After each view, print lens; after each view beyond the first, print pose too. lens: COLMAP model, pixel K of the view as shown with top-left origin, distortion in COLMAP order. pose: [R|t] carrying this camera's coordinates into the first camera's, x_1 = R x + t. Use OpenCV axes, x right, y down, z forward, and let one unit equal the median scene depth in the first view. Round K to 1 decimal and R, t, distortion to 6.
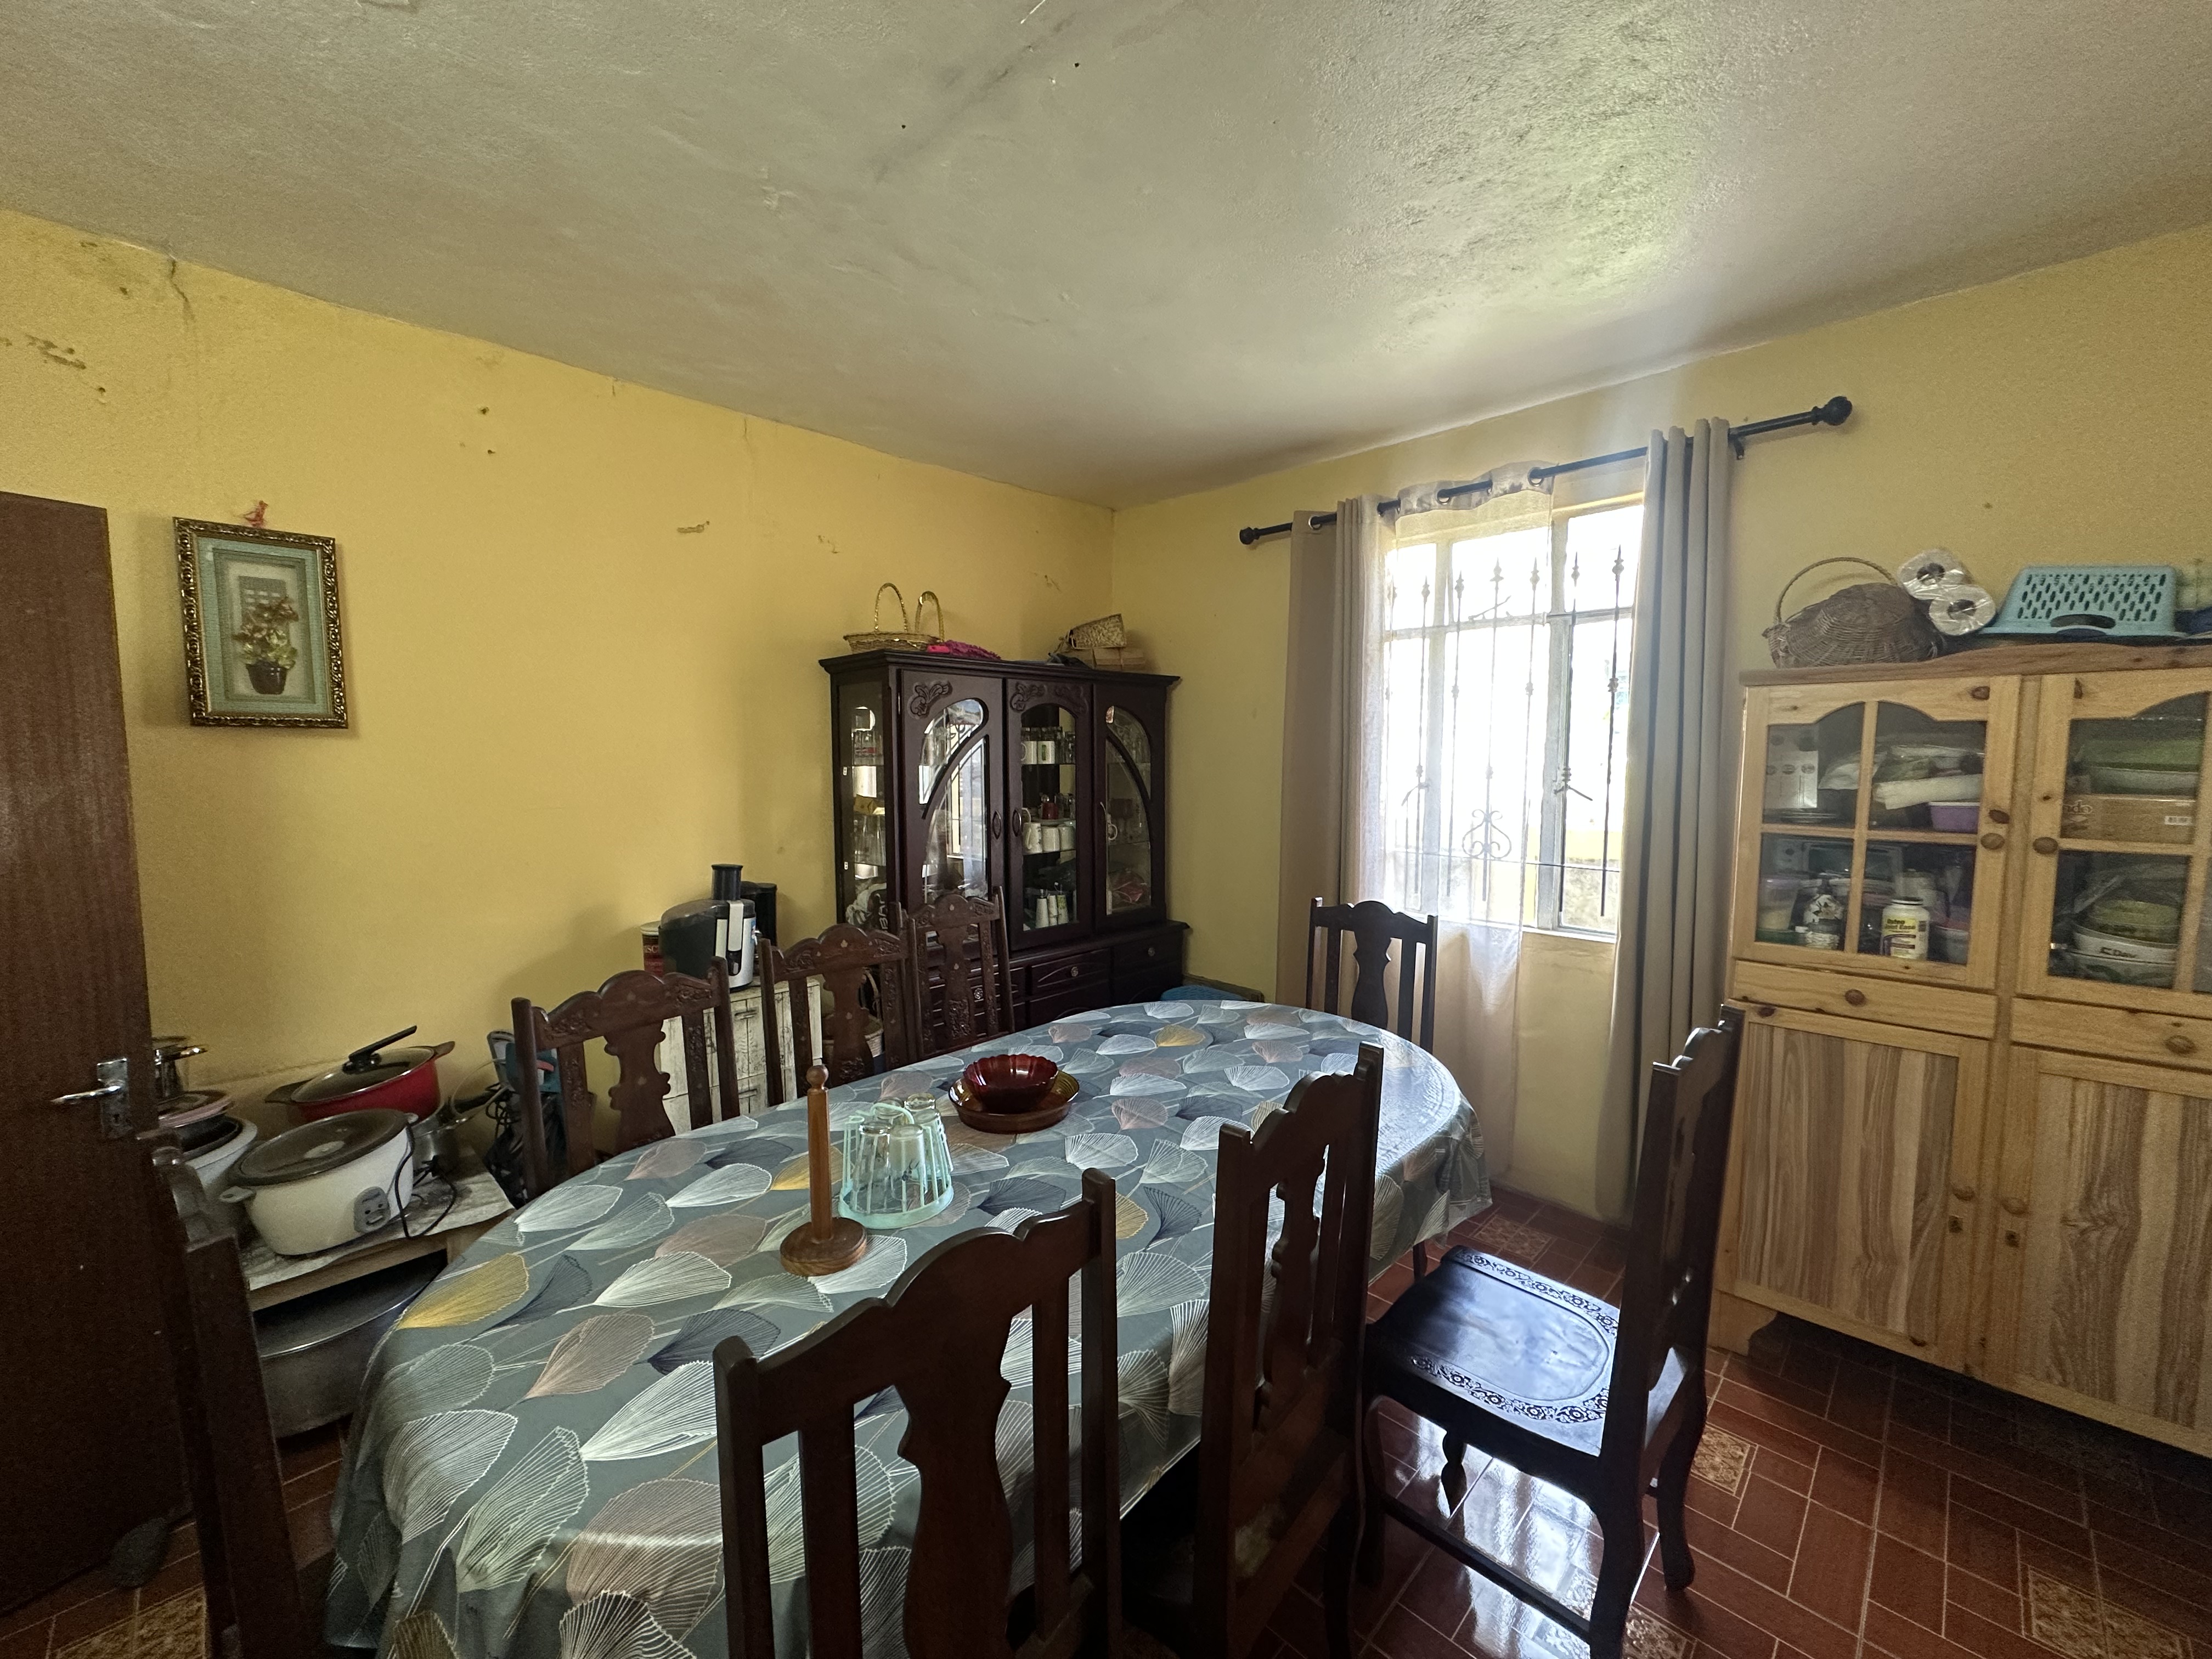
lens RADIAL K [[883.2, 0, 1099.8], [0, 883.2, 832.6], [0, 0, 1]] dist [0.001018, -0.000034]
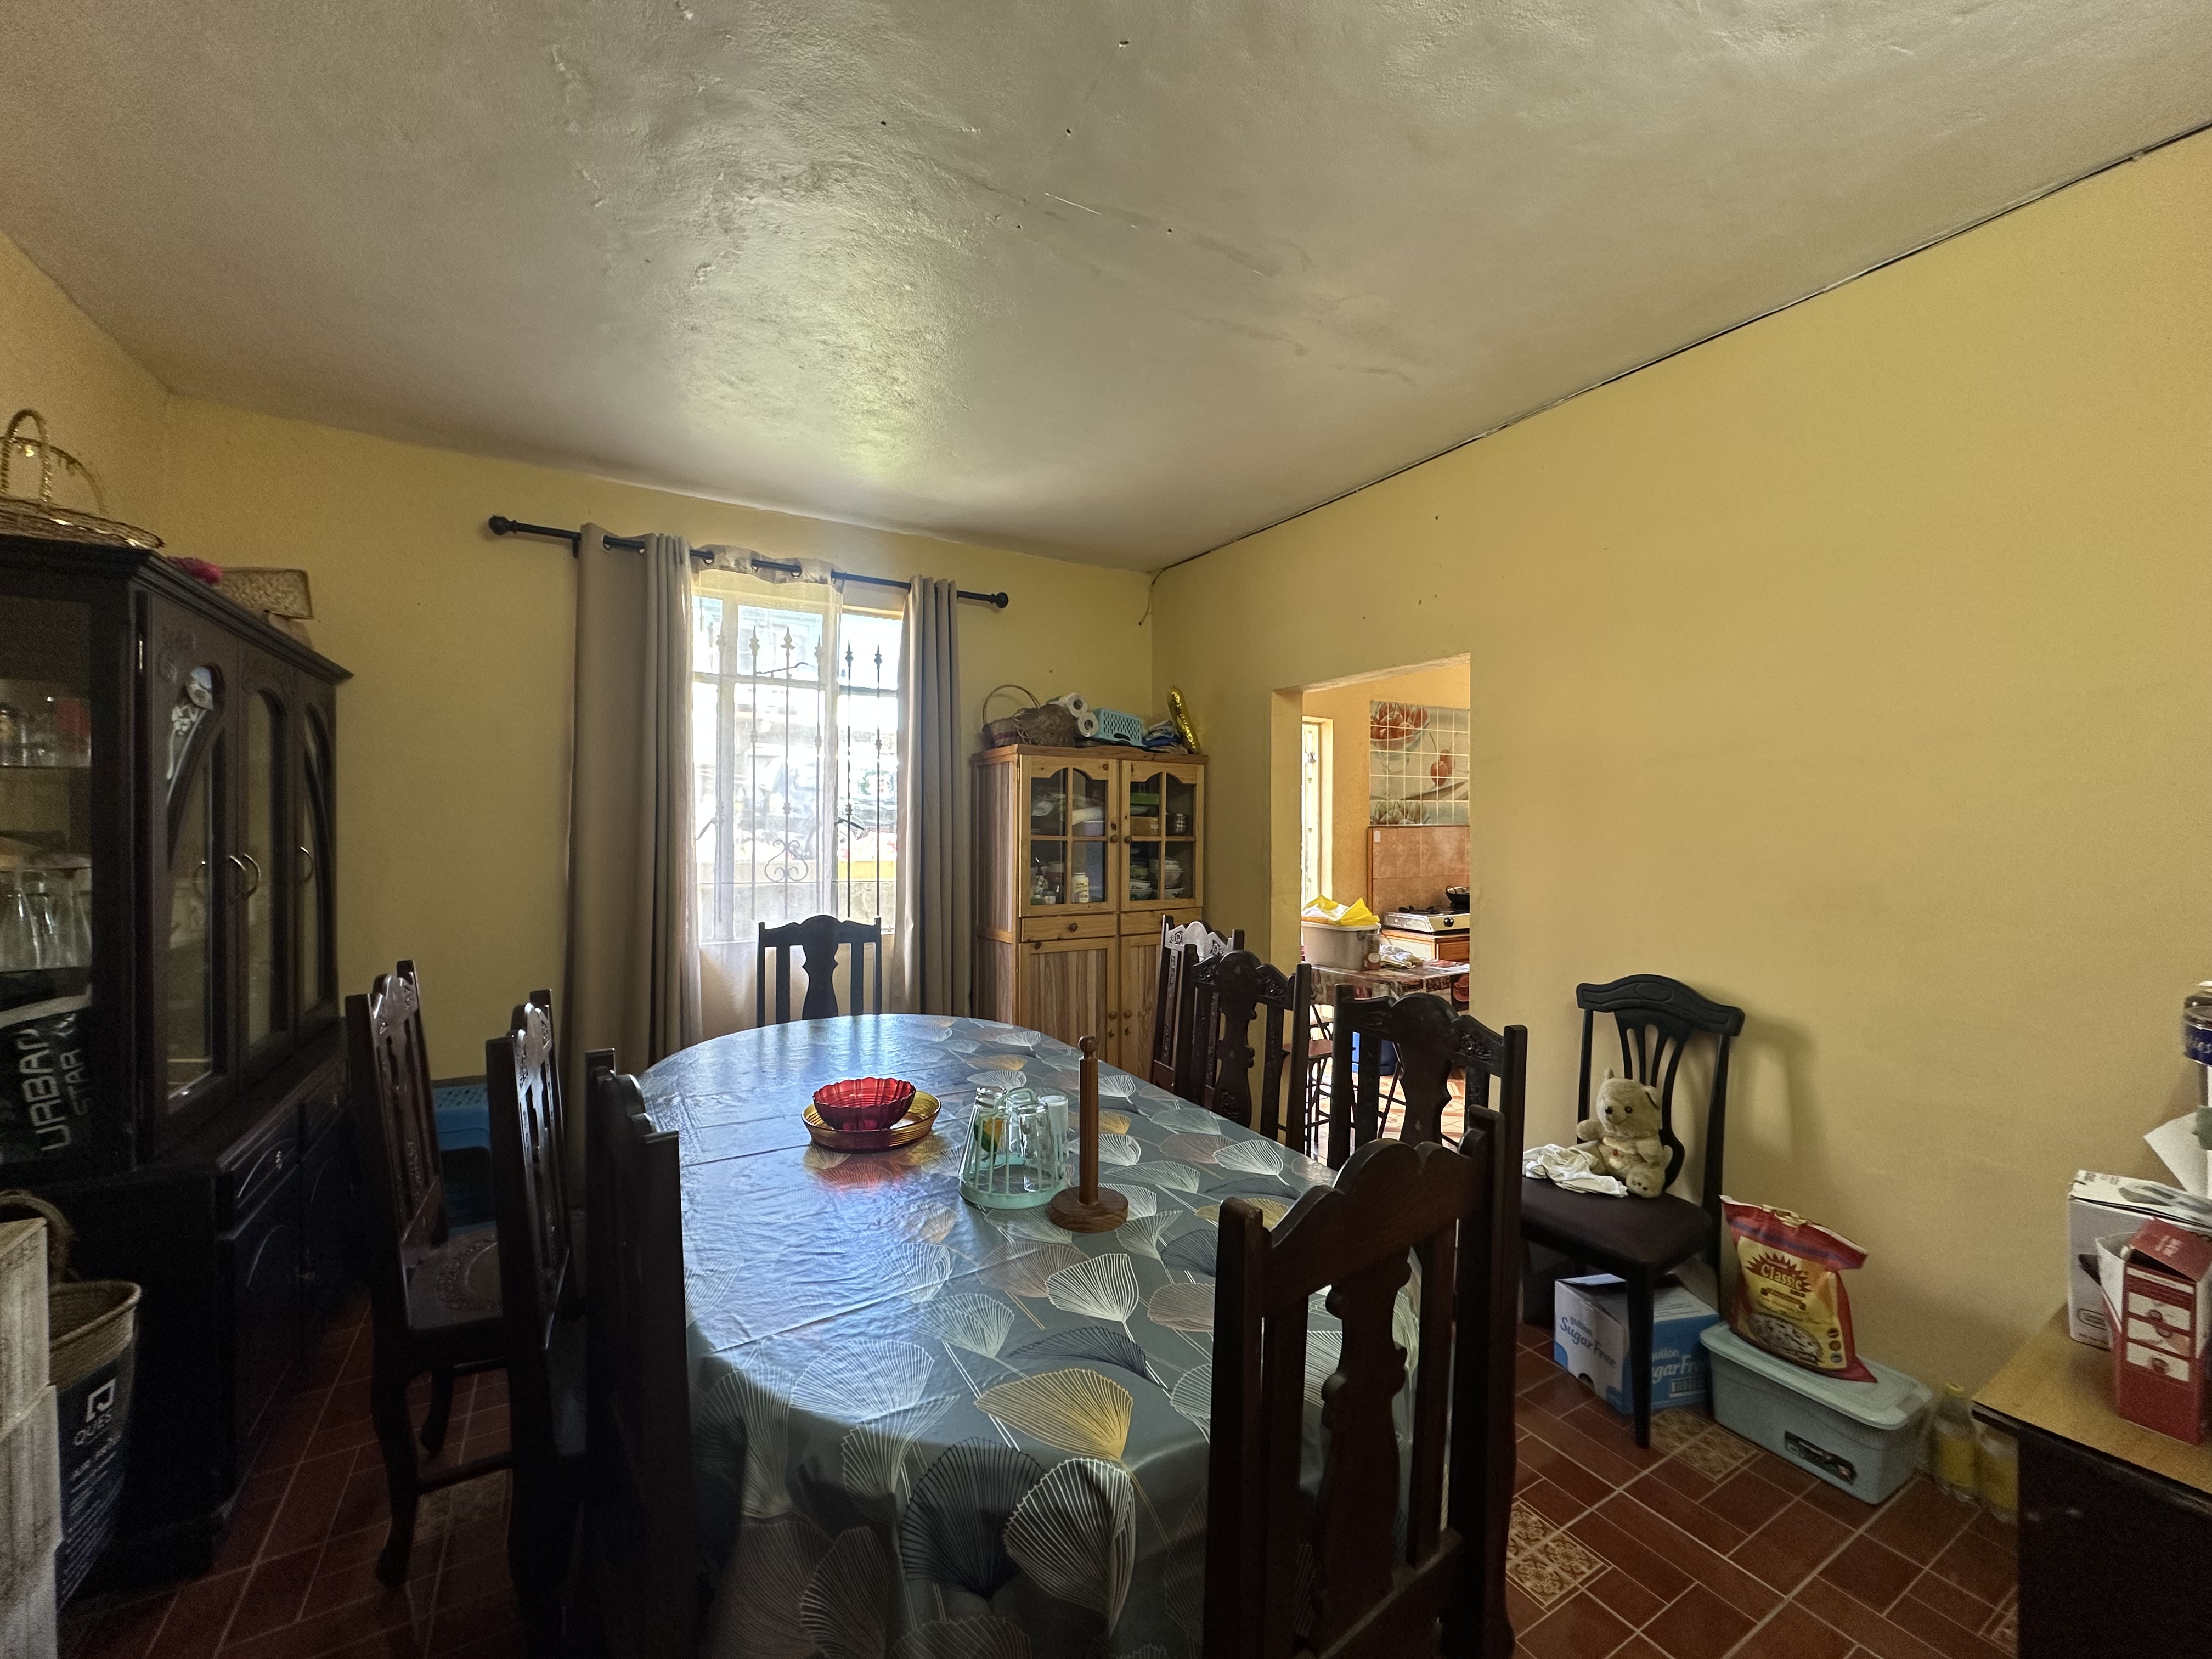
lens RADIAL K [[883.2, 0, 1108.9], [0, 883.2, 830.8], [0, 0, 1]] dist [0.001018, -0.000034]
pose [[0.247051, -0.003940, 0.968994, -0.900920], [0.076695, 0.996934, -0.015500, 0.020348], [-0.965962, 0.078146, 0.246596, 0.457114]]
